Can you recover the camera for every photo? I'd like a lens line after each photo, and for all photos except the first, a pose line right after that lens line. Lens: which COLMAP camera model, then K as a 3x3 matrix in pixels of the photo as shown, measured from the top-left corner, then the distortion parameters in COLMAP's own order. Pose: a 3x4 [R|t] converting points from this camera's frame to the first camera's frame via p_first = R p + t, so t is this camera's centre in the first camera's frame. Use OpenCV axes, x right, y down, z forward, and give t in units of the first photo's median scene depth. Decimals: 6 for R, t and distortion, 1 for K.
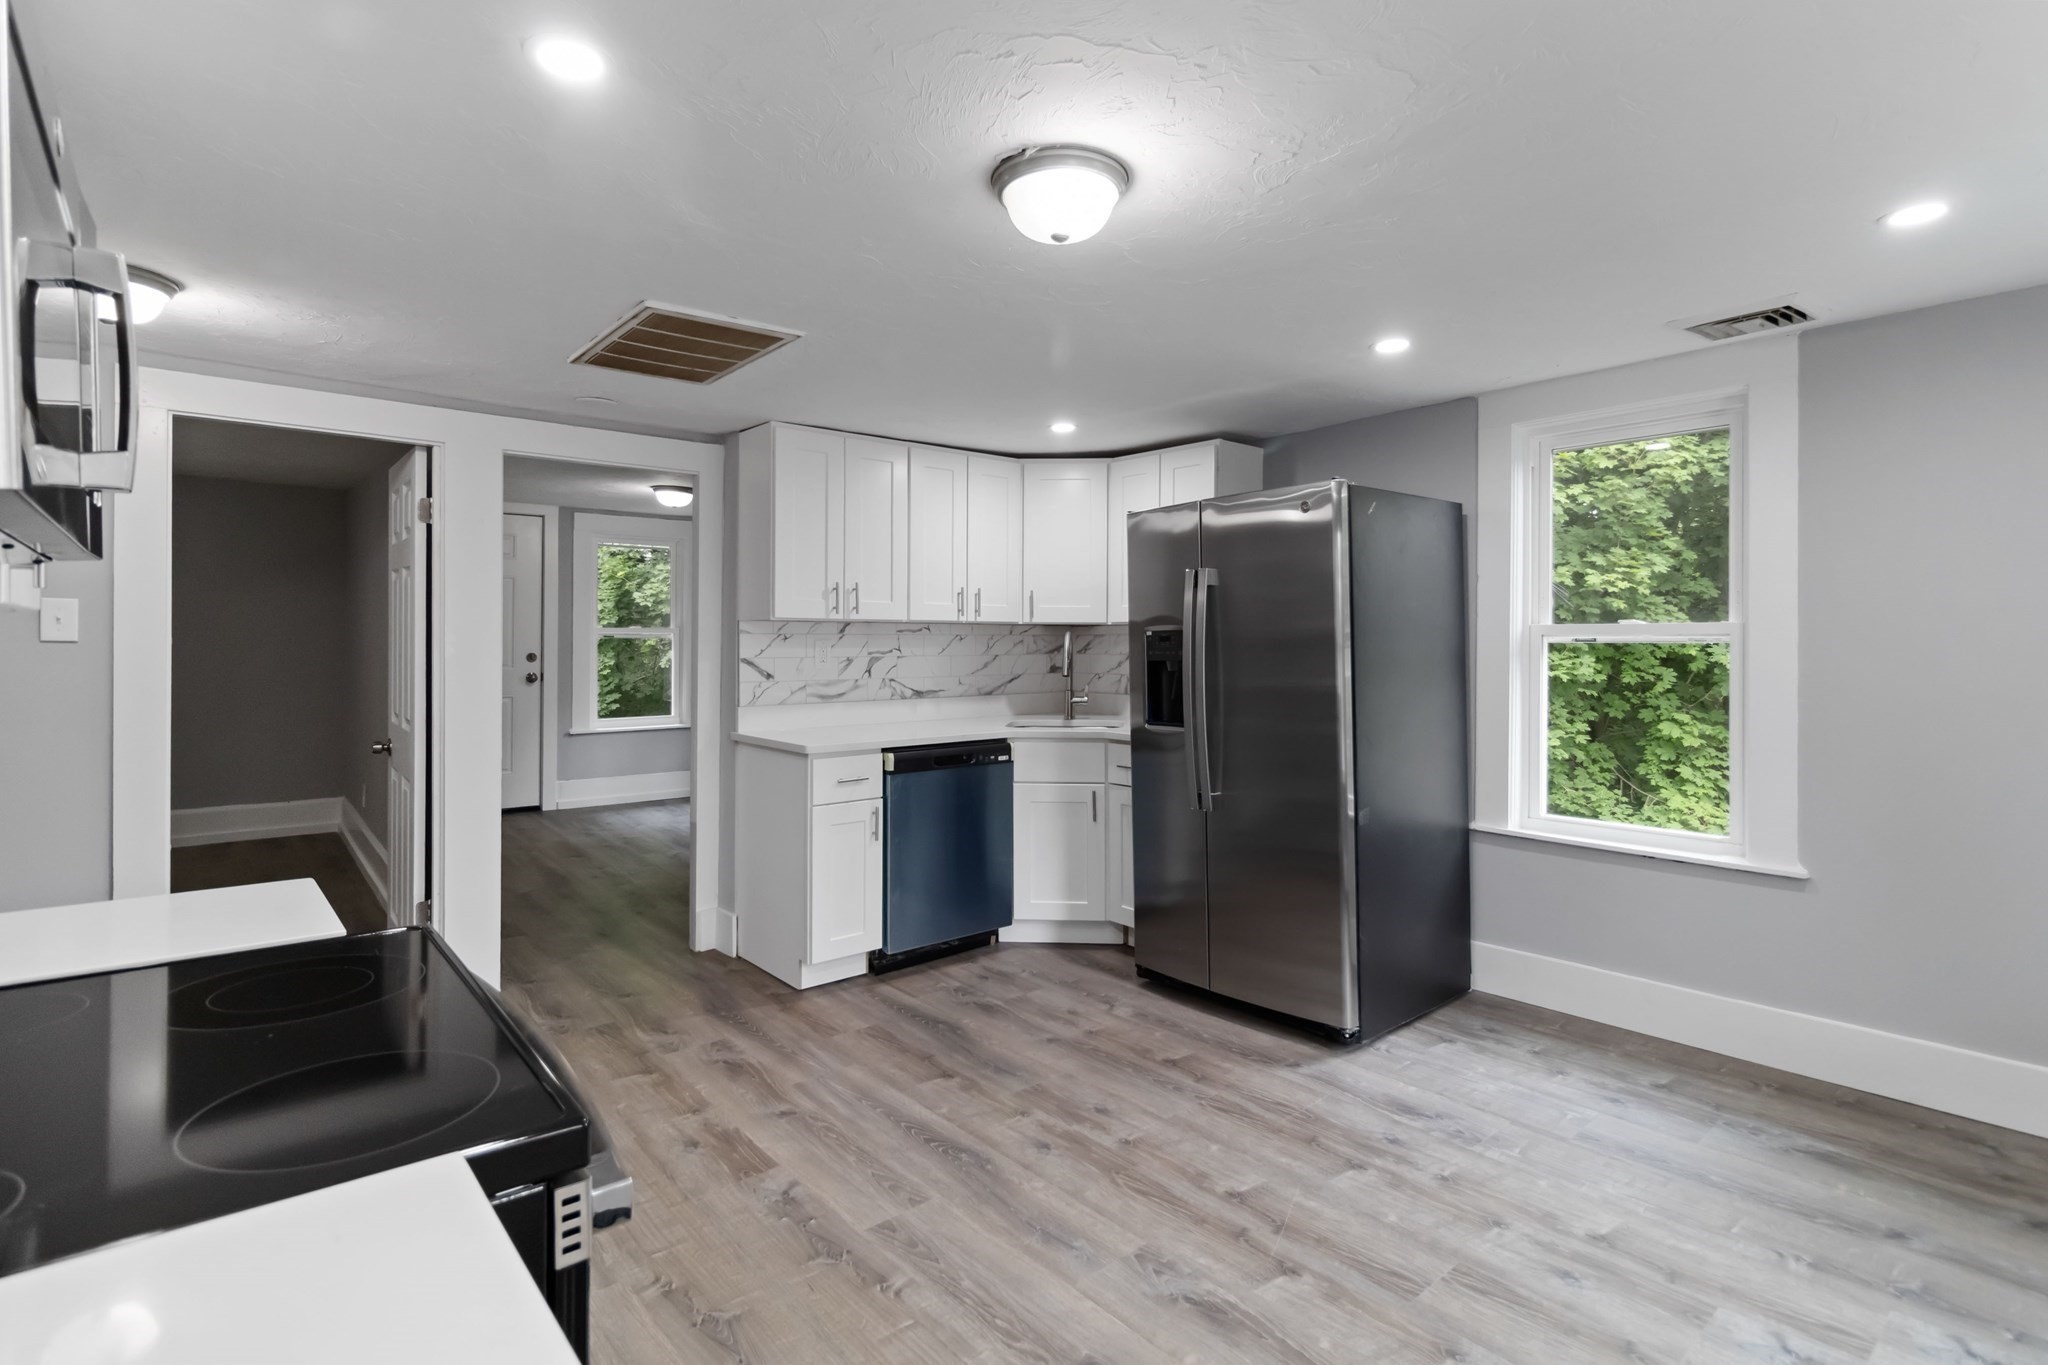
lens RADIAL K [[1014.5, 0, 1031.5], [0, 1014.5, 637.6], [0, 0, 1]] dist [-0.005448, -0.003062]
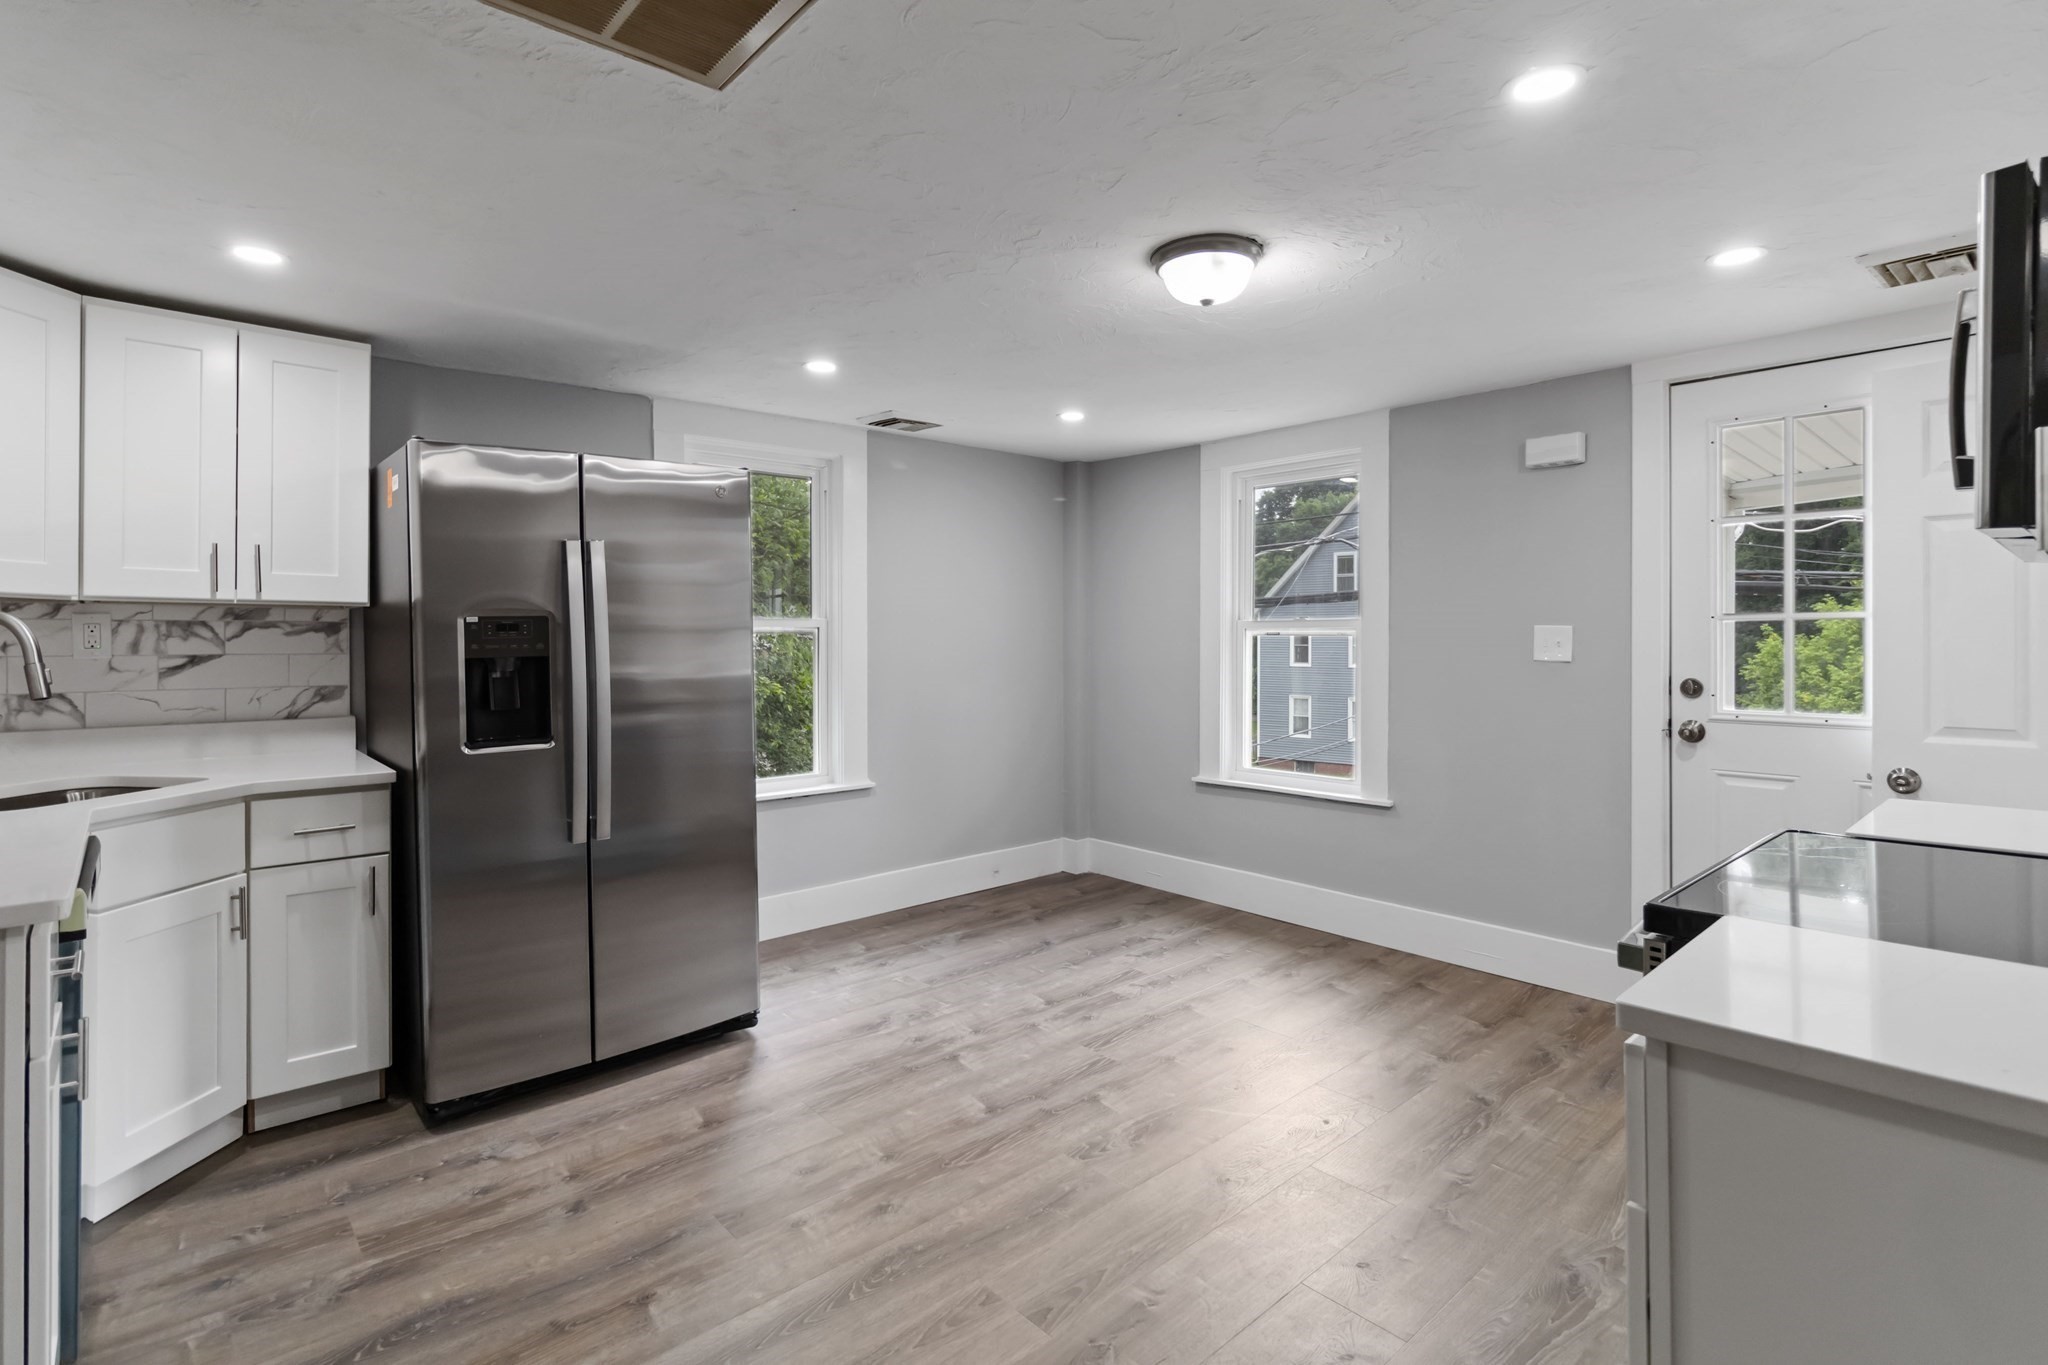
lens RADIAL K [[1014.5, 0, 1025.1], [0, 1014.5, 668.4], [0, 0, 1]] dist [-0.005448, -0.003062]
pose [[-0.050094, -0.030139, 0.998290, -0.850889], [0.000016, 0.999545, 0.030177, 0.011591], [-0.998745, 0.001528, -0.050070, 0.922849]]
